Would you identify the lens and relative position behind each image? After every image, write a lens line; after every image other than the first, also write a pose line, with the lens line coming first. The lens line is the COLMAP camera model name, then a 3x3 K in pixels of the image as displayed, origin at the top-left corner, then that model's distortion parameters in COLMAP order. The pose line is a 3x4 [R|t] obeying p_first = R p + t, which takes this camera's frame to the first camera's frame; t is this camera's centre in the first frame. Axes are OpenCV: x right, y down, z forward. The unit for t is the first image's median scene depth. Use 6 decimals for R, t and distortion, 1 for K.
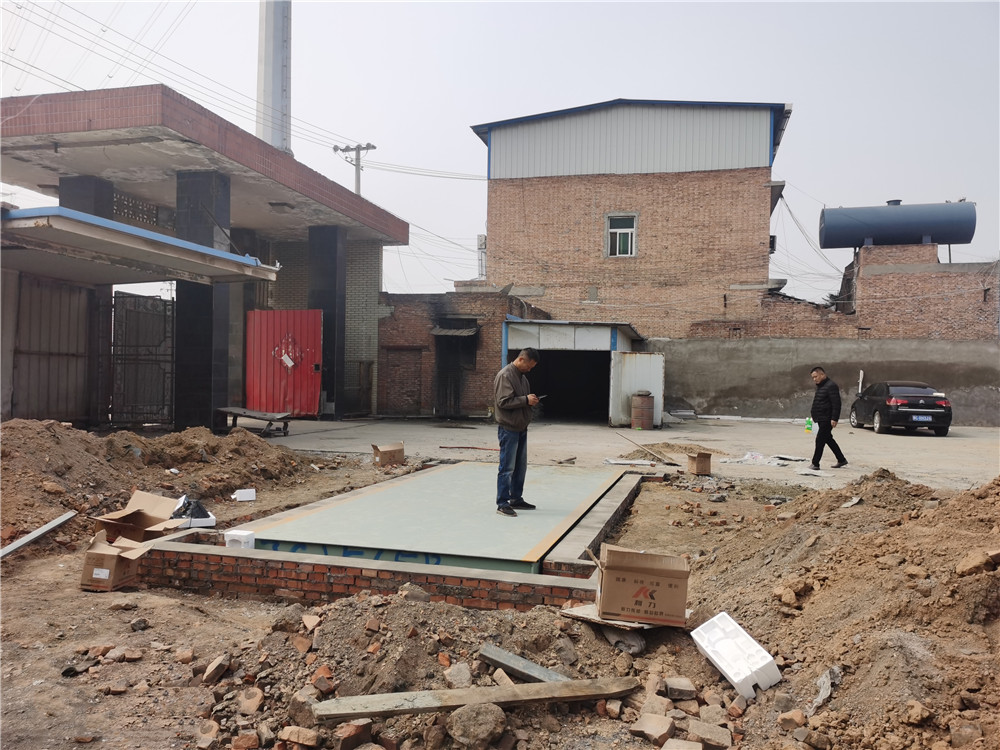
lens RADIAL K [[765.1, 0, 496.1], [0, 765.1, 371.8], [0, 0, 1]] dist [0.048267, -0.028489]
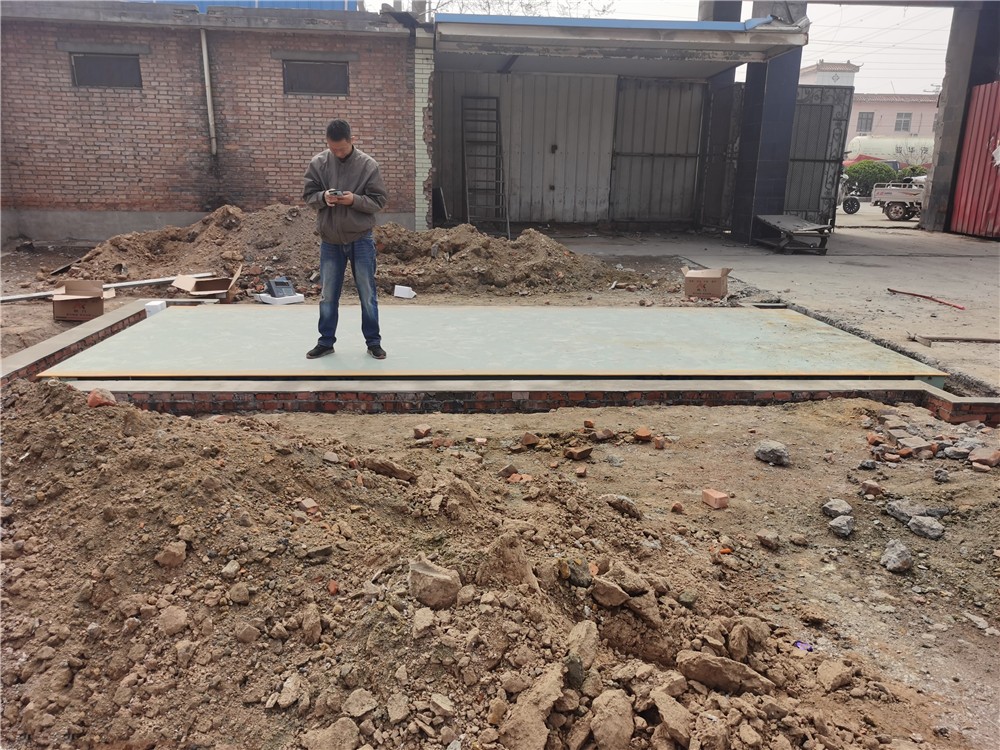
lens RADIAL K [[765.1, 0, 494.9], [0, 765.1, 371.7], [0, 0, 1]] dist [0.048267, -0.028489]
pose [[0.331203, 0.228851, -0.915386, 0.285308], [0.002865, 0.969893, 0.243514, 0.005210], [0.943555, -0.083275, 0.320576, 0.346554]]
